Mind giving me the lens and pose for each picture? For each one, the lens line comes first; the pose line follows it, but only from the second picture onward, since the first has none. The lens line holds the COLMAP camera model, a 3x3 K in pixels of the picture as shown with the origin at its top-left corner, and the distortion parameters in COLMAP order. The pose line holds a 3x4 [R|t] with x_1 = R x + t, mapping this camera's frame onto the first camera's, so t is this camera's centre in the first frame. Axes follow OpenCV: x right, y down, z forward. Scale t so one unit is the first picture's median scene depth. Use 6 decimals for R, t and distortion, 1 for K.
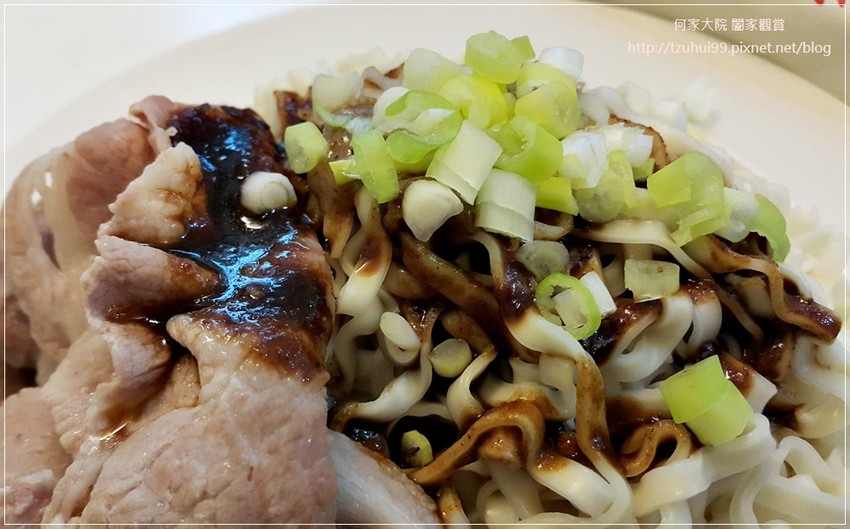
lens RADIAL K [[820.9, 0, 425.0], [0, 820.9, 264.5], [0, 0, 1]] dist [0.008188, -0.000830]
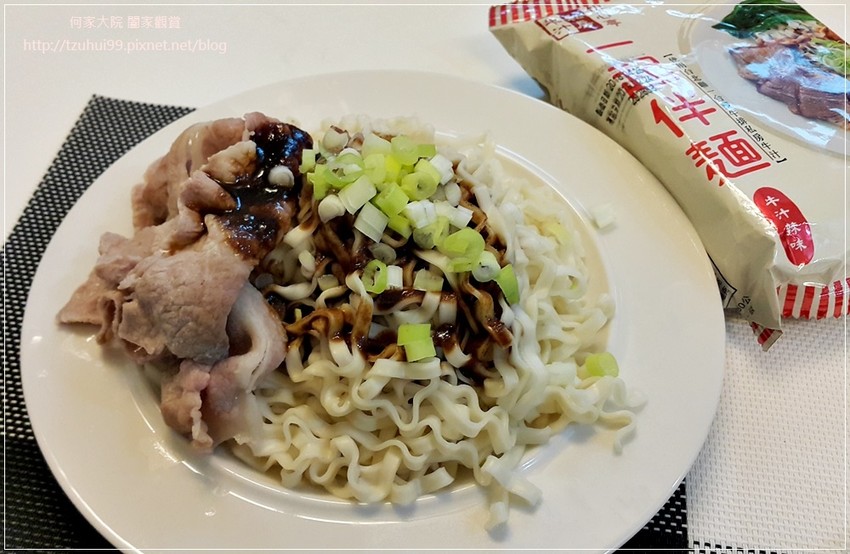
lens RADIAL K [[800.7, 0, 424.7], [0, 800.7, 307.2], [0, 0, 1]] dist [0.020009, 0.004982]
pose [[0.898529, 0.369875, -0.236301, 0.772381], [-0.356527, 0.929071, 0.098564, -0.116806], [0.255997, -0.004315, 0.966668, -0.901631]]
